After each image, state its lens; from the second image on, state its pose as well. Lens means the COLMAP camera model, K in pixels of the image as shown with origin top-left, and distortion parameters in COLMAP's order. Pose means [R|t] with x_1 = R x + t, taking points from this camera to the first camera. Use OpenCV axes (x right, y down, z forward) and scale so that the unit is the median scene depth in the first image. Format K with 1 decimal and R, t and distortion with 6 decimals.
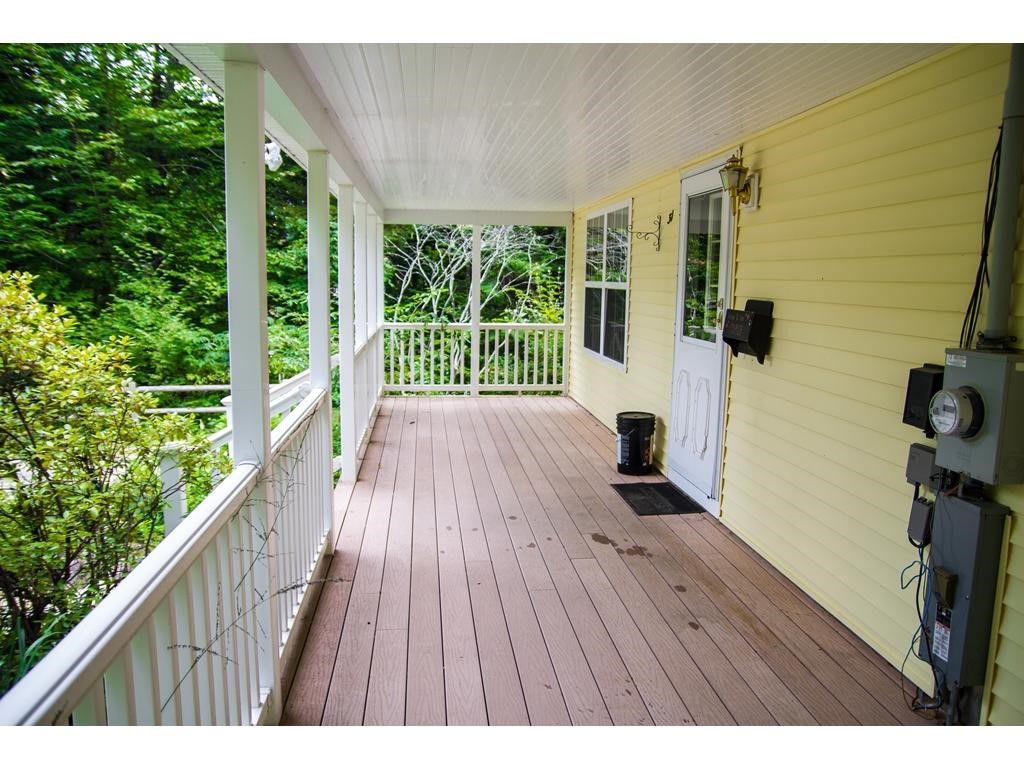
lens RADIAL K [[783.9, 0, 512.0], [0, 783.9, 384.0], [0, 0, 1]] dist [-0.139230, 0.141090]
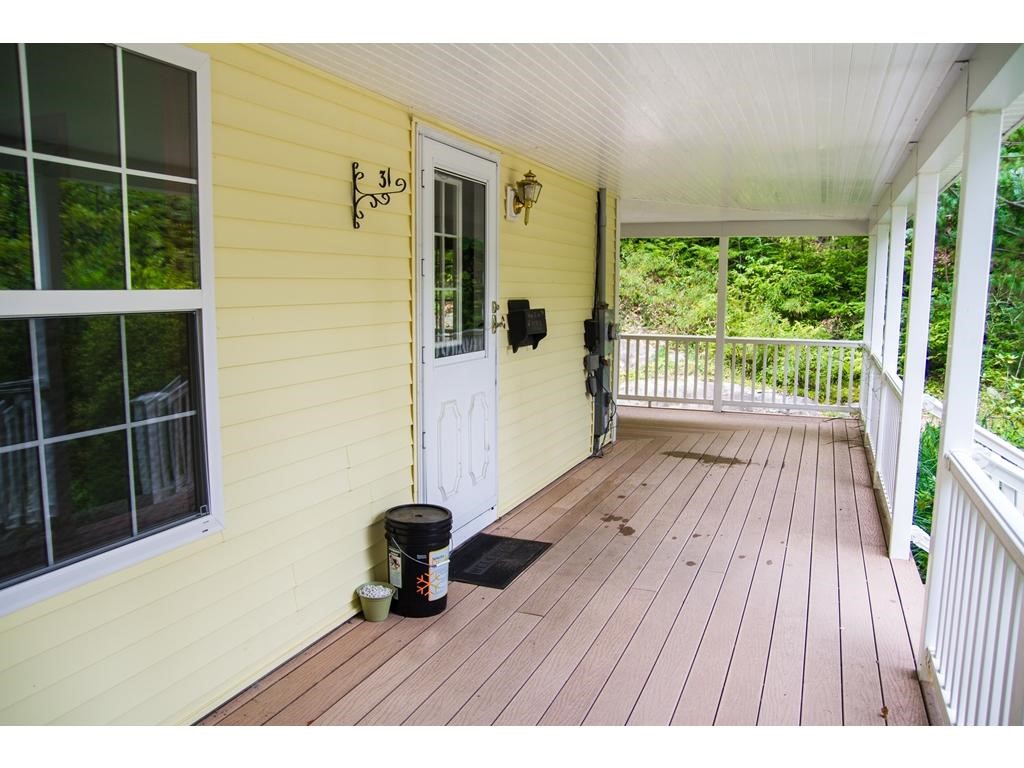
lens RADIAL K [[783.9, 0, 512.0], [0, 783.9, 384.0], [0, 0, 1]] dist [-0.139230, 0.141090]
pose [[-0.880082, -0.080184, 0.468003, -0.217893], [0.043330, 0.967963, 0.247326, -0.252236], [-0.472841, 0.237945, -0.848412, 1.837263]]
